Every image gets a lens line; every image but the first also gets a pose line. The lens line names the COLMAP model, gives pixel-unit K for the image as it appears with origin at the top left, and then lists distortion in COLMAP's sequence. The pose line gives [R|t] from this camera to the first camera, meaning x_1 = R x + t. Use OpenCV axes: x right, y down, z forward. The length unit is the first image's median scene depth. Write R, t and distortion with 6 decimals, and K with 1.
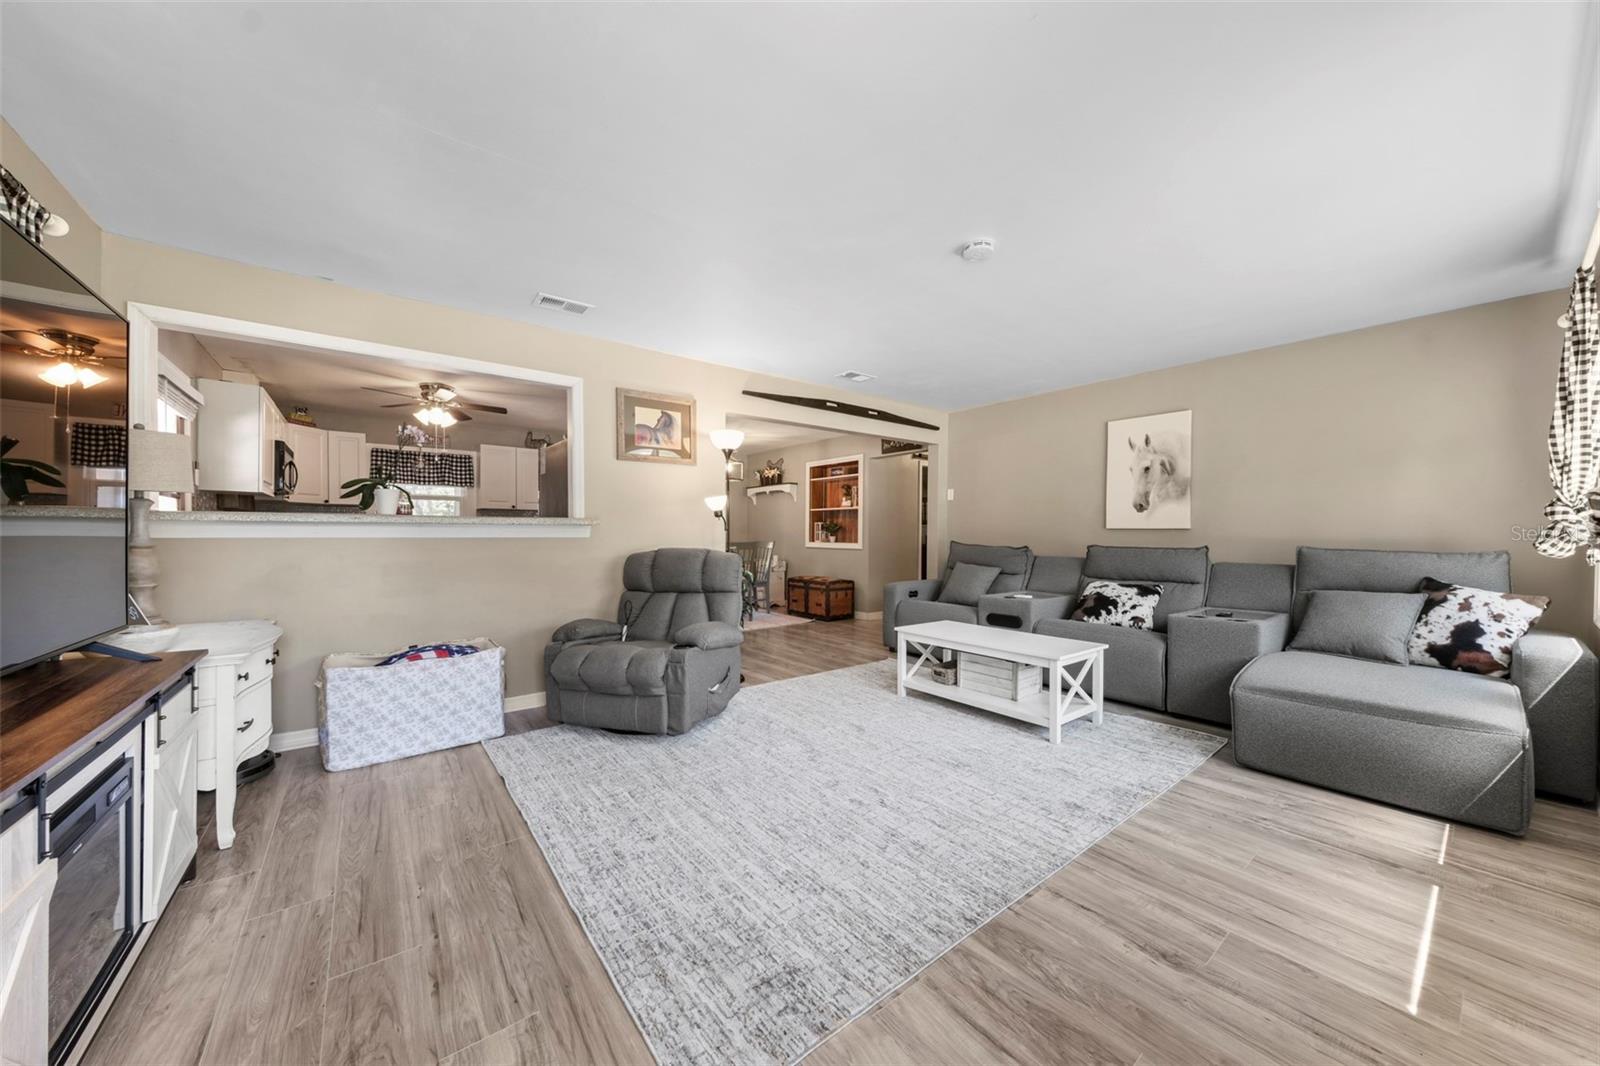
lens RADIAL K [[553.7, 0, 799.1], [0, 553.7, 532.8], [0, 0, 1]] dist [-0.001747, 0.000369]
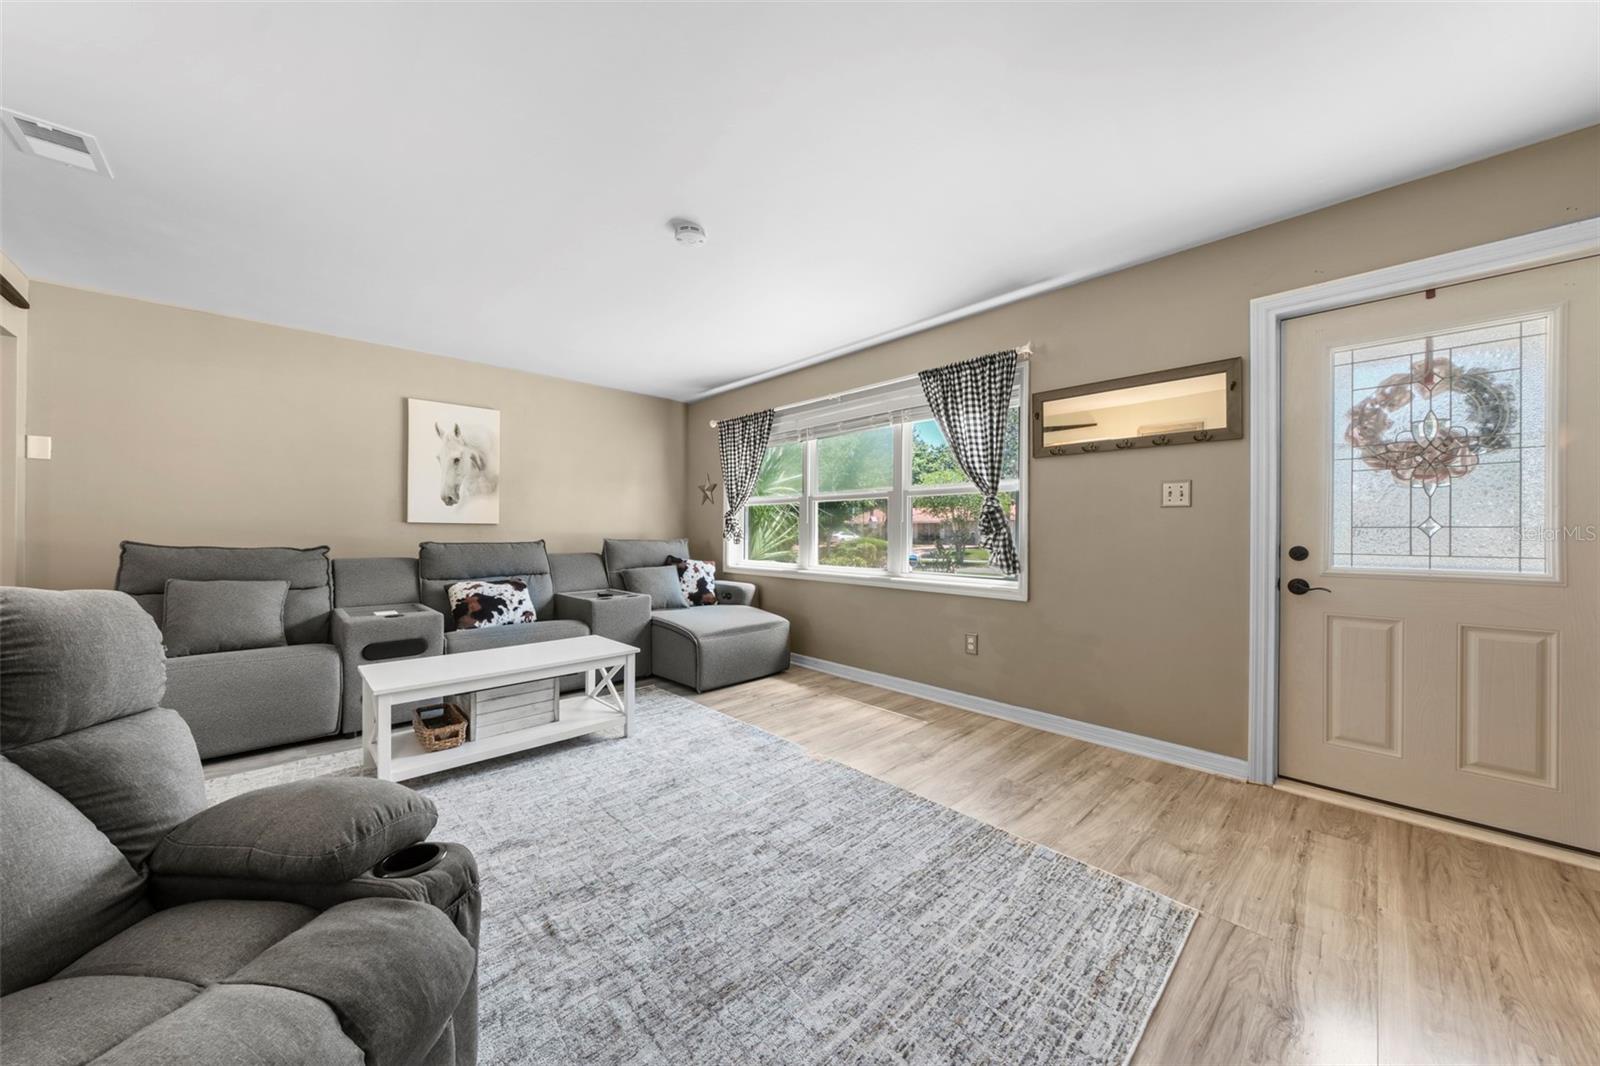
lens RADIAL K [[553.7, 0, 793.3], [0, 553.7, 525.8], [0, 0, 1]] dist [-0.001747, 0.000369]
pose [[-0.093502, 0.006078, 0.995601, -0.613311], [-0.004430, 0.999969, -0.006521, 0.000769], [-0.995609, -0.005020, -0.093472, 0.855421]]
